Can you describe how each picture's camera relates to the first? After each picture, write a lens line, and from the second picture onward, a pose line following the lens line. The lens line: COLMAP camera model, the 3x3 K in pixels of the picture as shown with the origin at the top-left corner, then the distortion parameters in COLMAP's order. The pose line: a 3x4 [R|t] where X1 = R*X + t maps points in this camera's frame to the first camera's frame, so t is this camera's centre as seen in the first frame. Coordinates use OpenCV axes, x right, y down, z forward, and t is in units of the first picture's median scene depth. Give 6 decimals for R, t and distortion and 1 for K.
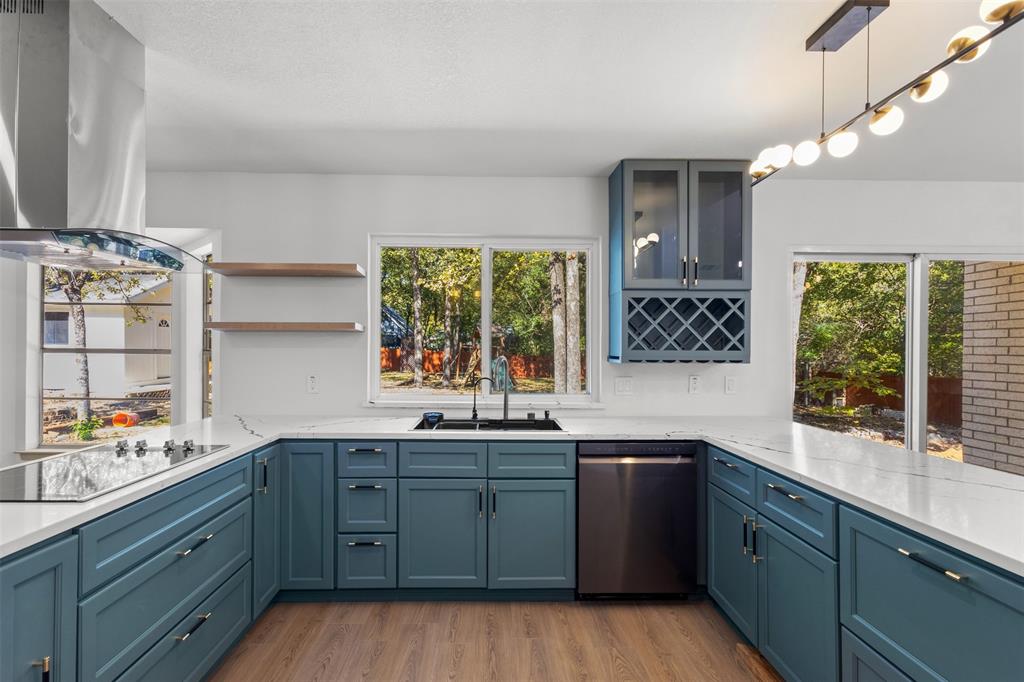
lens RADIAL K [[473.7, 0, 497.2], [0, 473.7, 349.3], [0, 0, 1]] dist [0.000228, 0.001378]
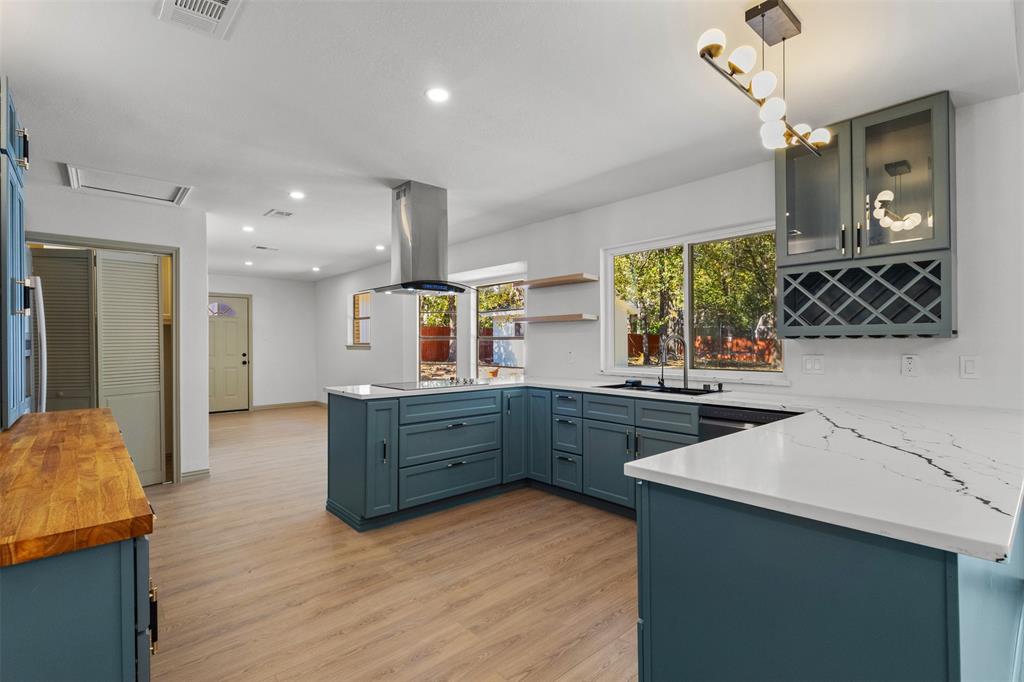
lens RADIAL K [[473.7, 0, 508.9], [0, 473.7, 339.4], [0, 0, 1]] dist [0.000228, 0.001378]
pose [[0.650480, -0.012446, -0.759421, 0.660682], [0.005209, 0.999915, -0.011926, 0.038197], [0.759506, 0.003802, 0.650490, -0.110276]]
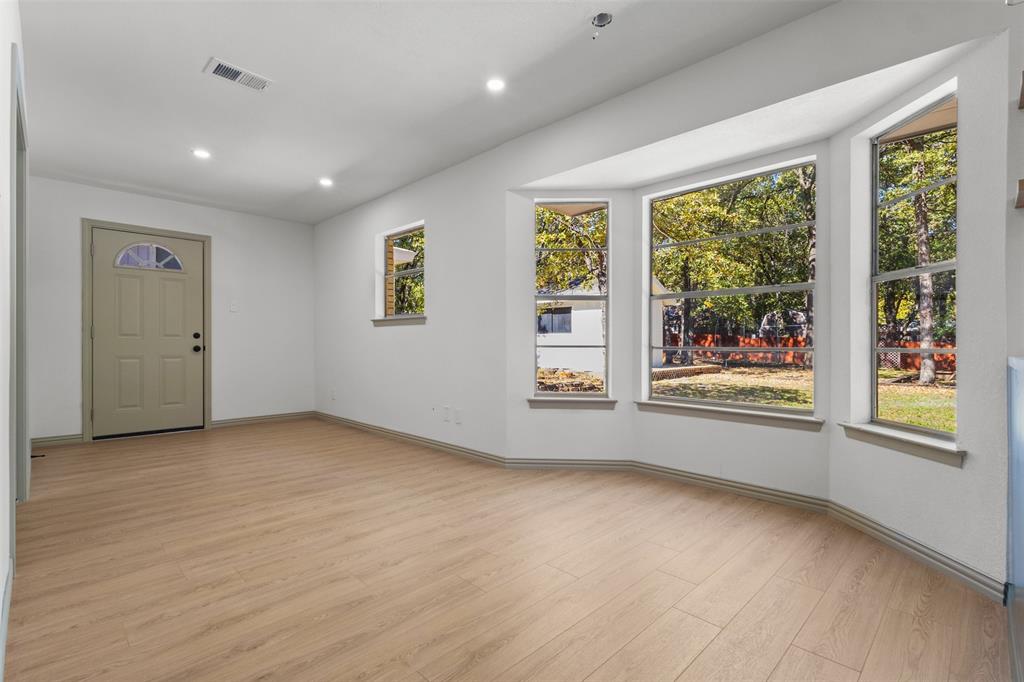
lens RADIAL K [[473.7, 0, 510.8], [0, 473.7, 340.9], [0, 0, 1]] dist [0.000228, 0.001378]
pose [[0.691246, -0.011262, -0.722531, -0.643442], [0.001845, 0.999903, -0.013821, 0.141110], [0.722617, 0.008221, 0.691200, 0.201281]]
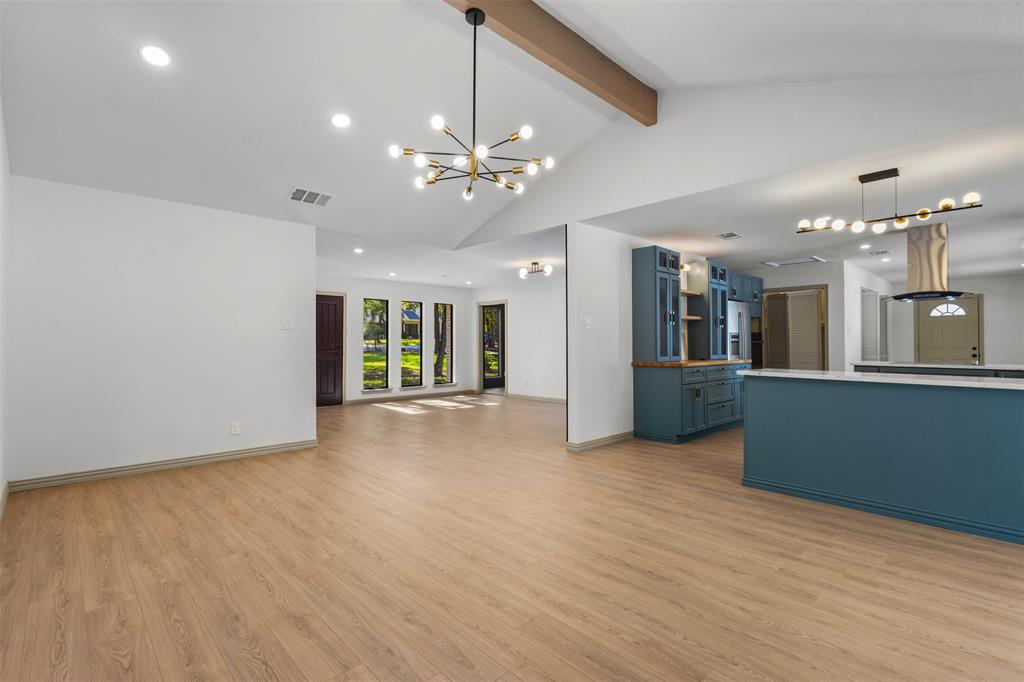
lens RADIAL K [[473.7, 0, 503.8], [0, 473.7, 339.5], [0, 0, 1]] dist [0.000228, 0.001378]
pose [[-0.736477, -0.010989, -0.676374, 2.054101], [-0.005404, 0.999932, -0.010361, 0.081301], [0.676441, -0.003975, -0.736486, 0.823617]]
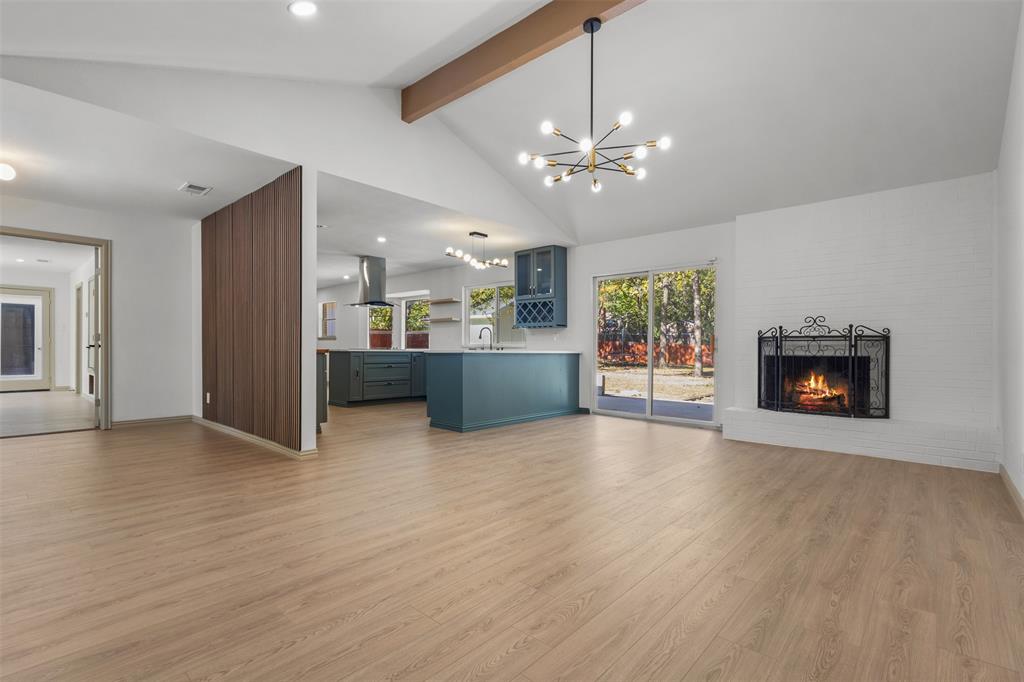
lens RADIAL K [[473.7, 0, 512.3], [0, 473.7, 351.1], [0, 0, 1]] dist [0.000228, 0.001378]
pose [[0.736935, 0.000844, -0.675963, 2.040668], [-0.002472, 0.999996, -0.001447, 0.159922], [0.675959, 0.002738, 0.736934, -0.968053]]
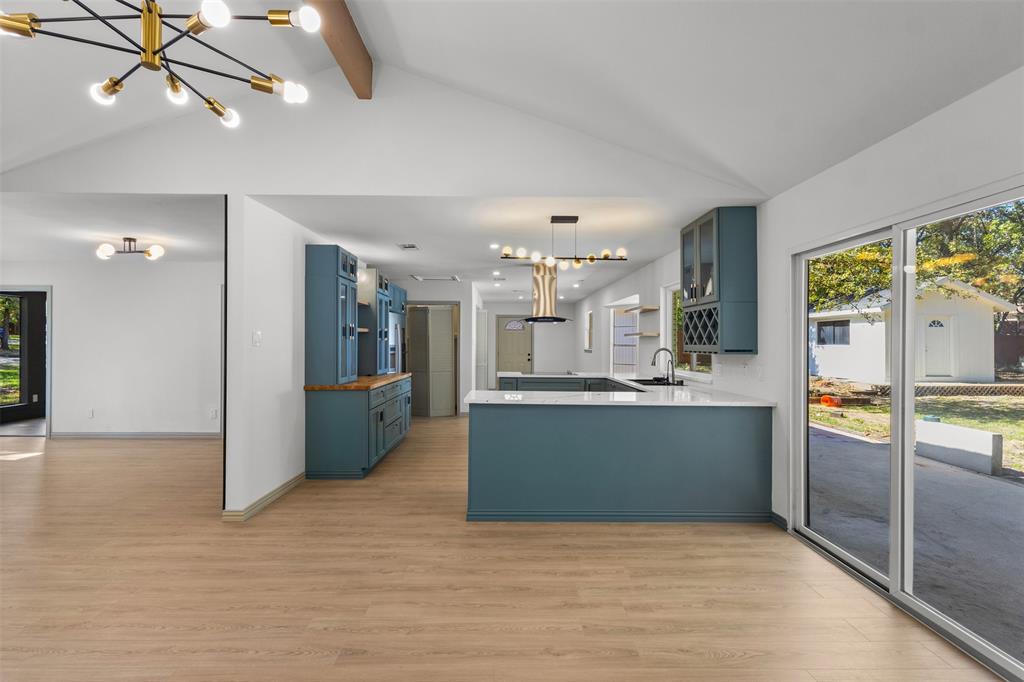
lens RADIAL K [[473.7, 0, 509.9], [0, 473.7, 341.5], [0, 0, 1]] dist [0.000228, 0.001378]
pose [[0.002209, -0.010050, -0.999947, 1.901557], [-0.008356, 0.999914, -0.010069, 0.012070], [0.999963, 0.008378, 0.002125, 0.392733]]
